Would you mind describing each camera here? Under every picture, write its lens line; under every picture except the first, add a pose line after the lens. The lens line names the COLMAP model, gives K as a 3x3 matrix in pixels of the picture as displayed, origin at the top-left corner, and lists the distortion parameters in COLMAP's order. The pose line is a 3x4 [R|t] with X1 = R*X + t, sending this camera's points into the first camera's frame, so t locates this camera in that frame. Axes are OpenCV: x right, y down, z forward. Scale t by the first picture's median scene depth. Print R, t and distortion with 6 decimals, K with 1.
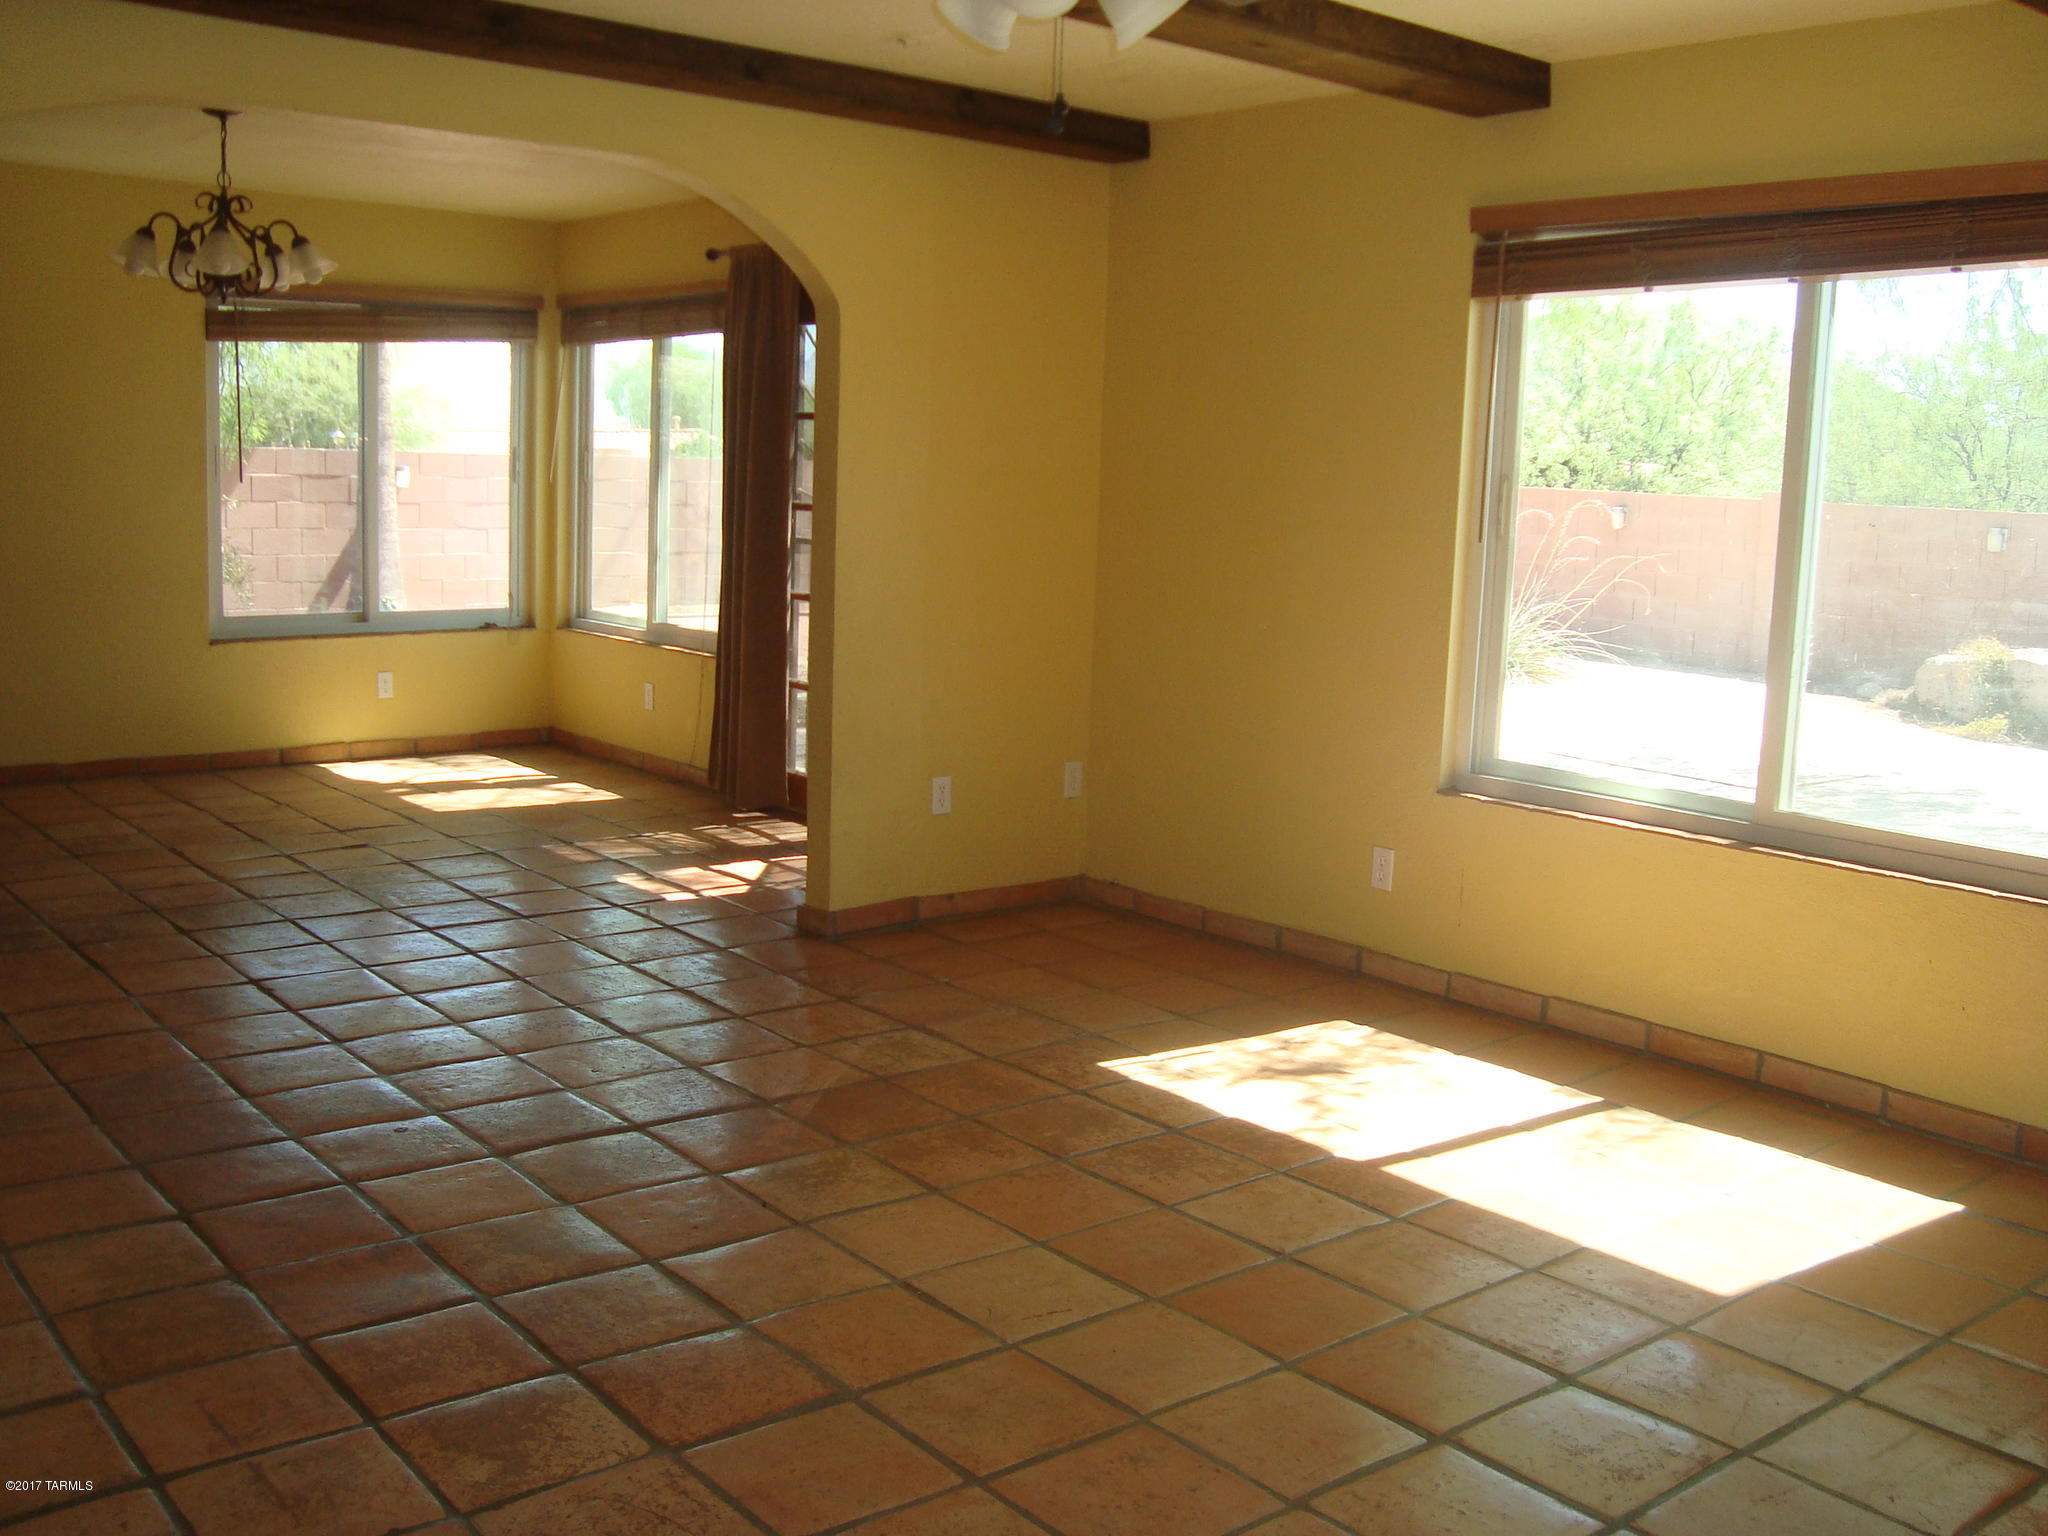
lens RADIAL K [[1960.1, 0, 1024.0], [0, 1960.1, 768.0], [0, 0, 1]] dist [-0.230462, 0.255543]
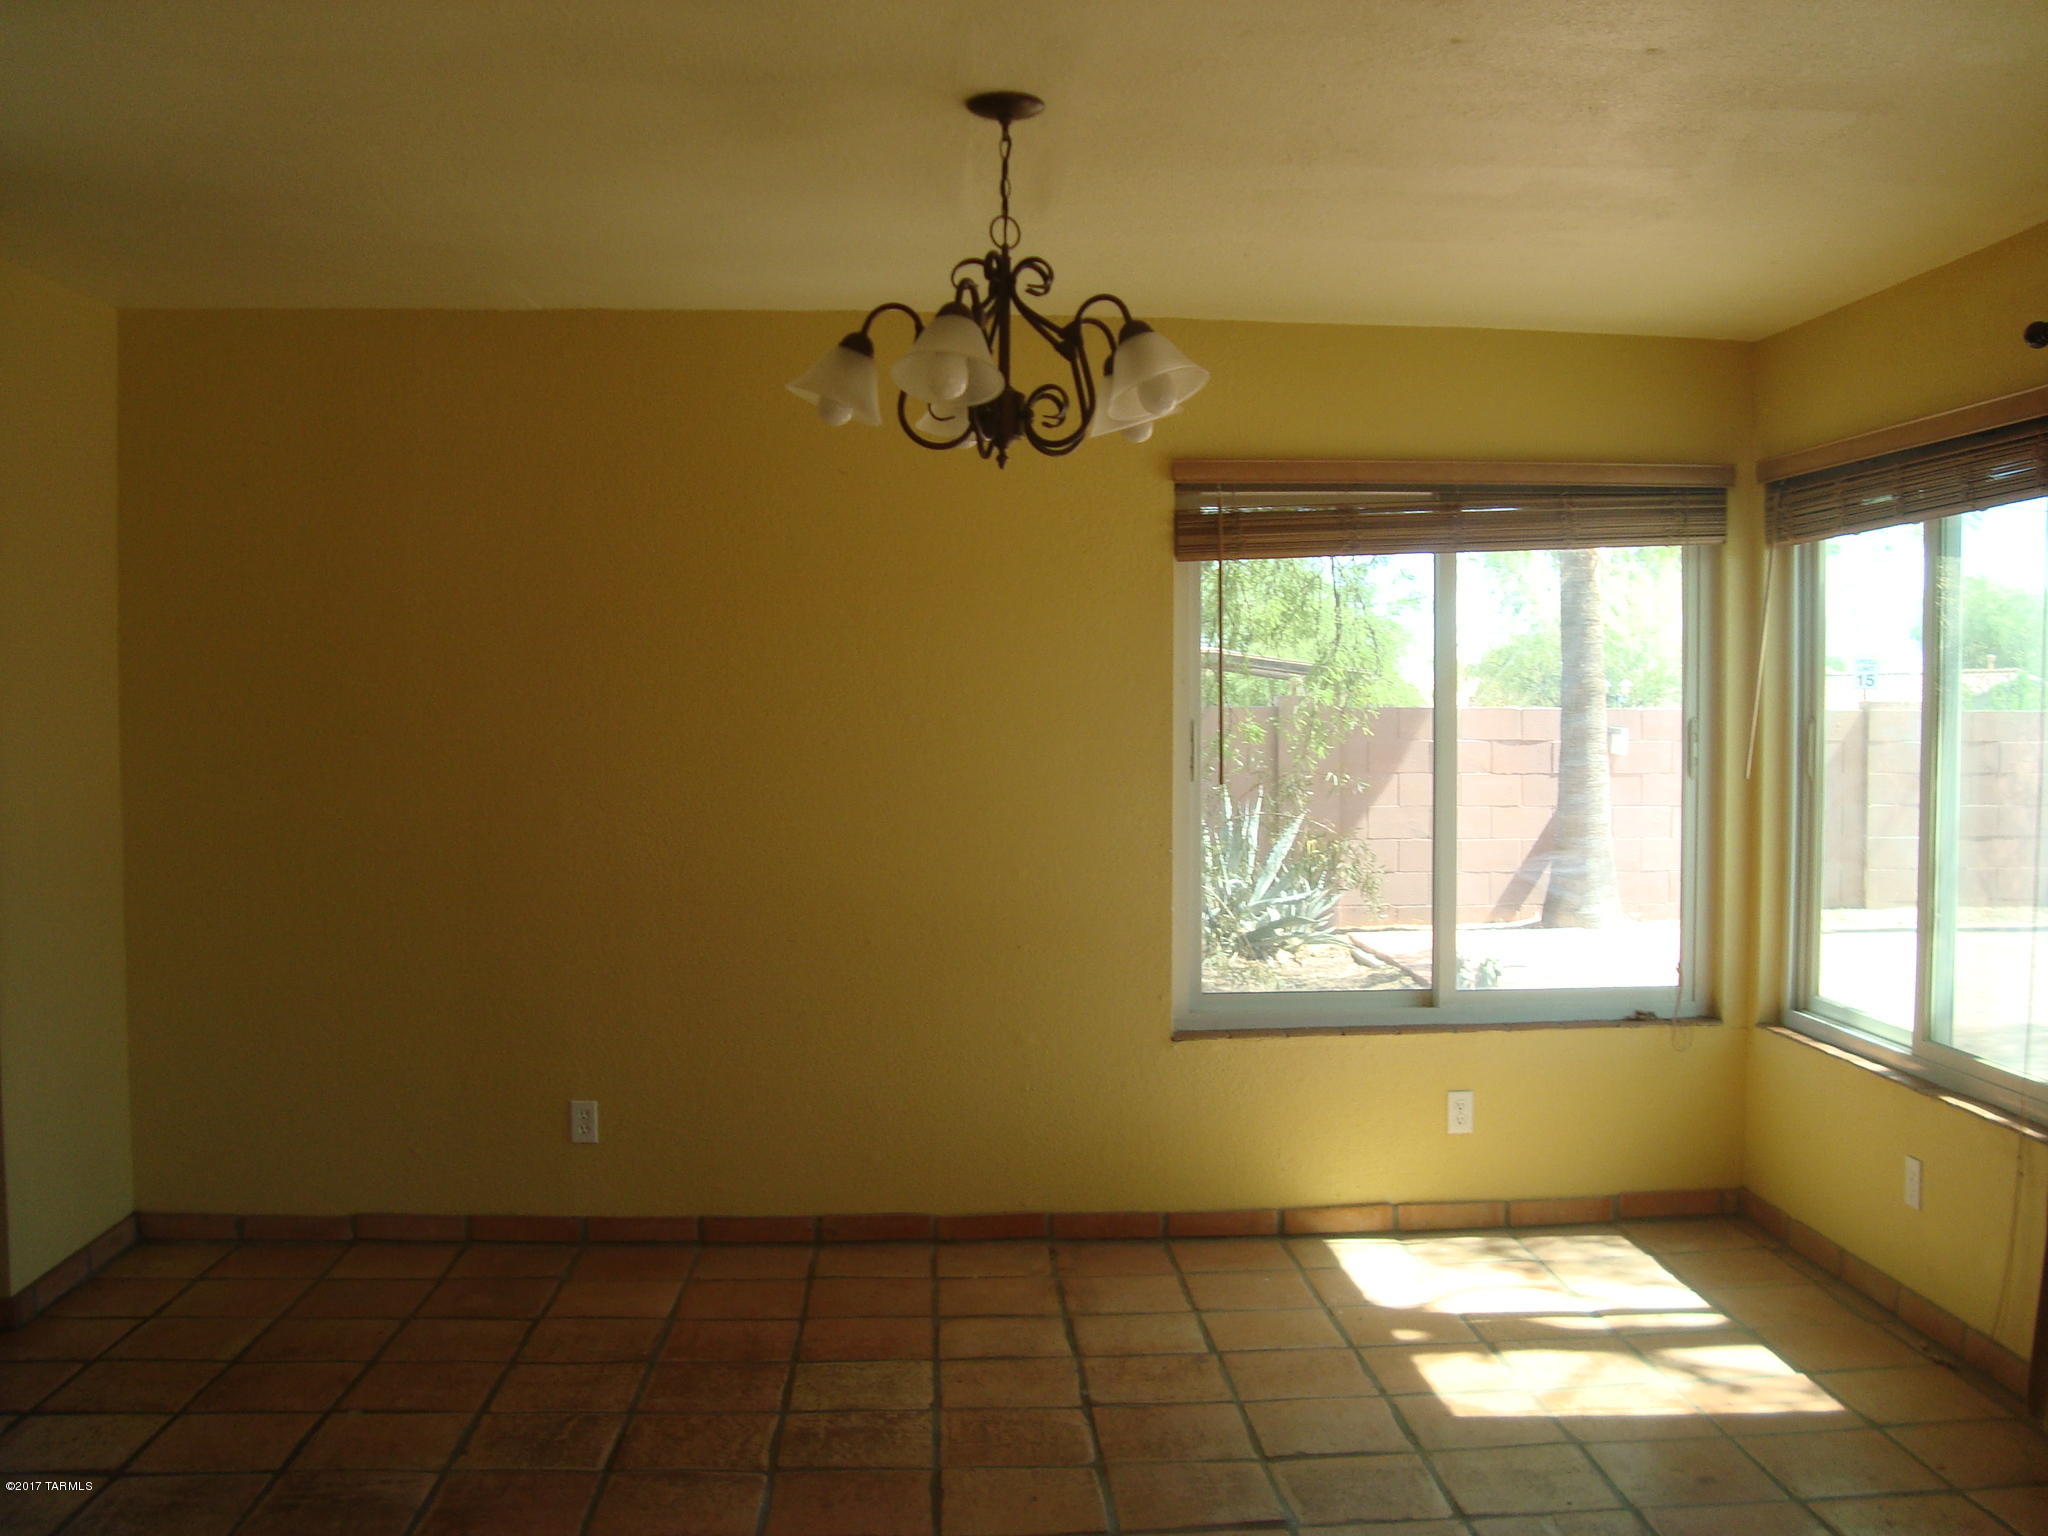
lens RADIAL K [[1960.1, 0, 1024.0], [0, 1960.1, 768.0], [0, 0, 1]] dist [-0.230462, 0.255543]
pose [[0.794796, -0.012124, -0.606756, -0.072841], [-0.065082, 0.992332, -0.105080, -0.080080], [0.603377, 0.123006, 0.787912, 0.431080]]
